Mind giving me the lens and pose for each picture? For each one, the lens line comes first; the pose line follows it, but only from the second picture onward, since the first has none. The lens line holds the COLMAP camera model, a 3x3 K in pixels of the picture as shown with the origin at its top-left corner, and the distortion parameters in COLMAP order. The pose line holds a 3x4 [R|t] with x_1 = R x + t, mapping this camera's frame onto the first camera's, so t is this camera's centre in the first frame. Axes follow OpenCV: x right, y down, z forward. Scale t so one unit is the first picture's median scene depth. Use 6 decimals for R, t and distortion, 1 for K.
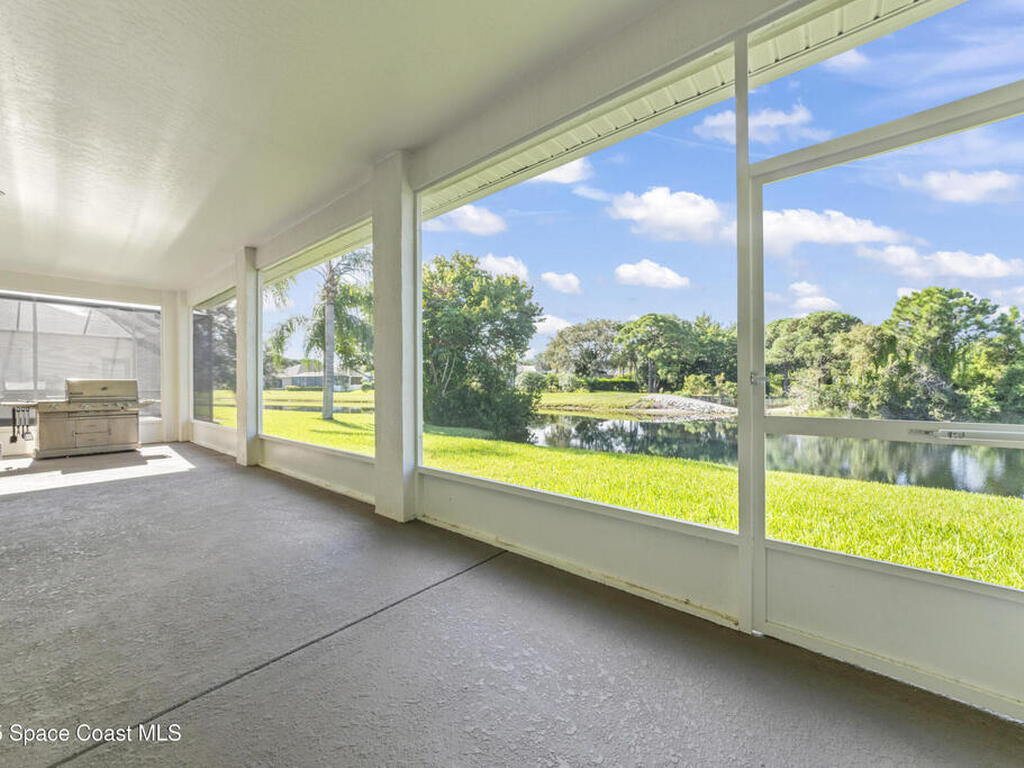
lens RADIAL K [[407.6, 0, 512.0], [0, 407.6, 384.0], [0, 0, 1]] dist [0.000560, -0.000011]
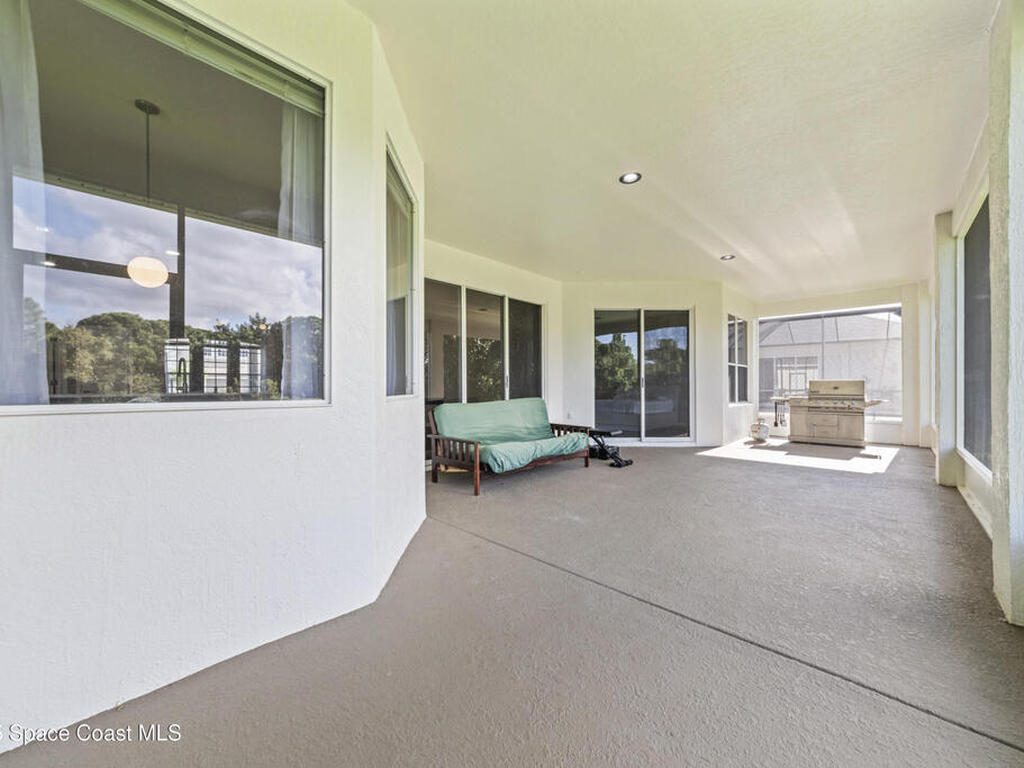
lens RADIAL K [[407.6, 0, 512.0], [0, 407.6, 384.0], [0, 0, 1]] dist [0.000560, -0.000011]
pose [[-0.051235, -0.002661, -0.998683, 0.203501], [0.002605, 0.999993, -0.002798, 0.001054], [0.998683, -0.002745, -0.051227, 0.187016]]
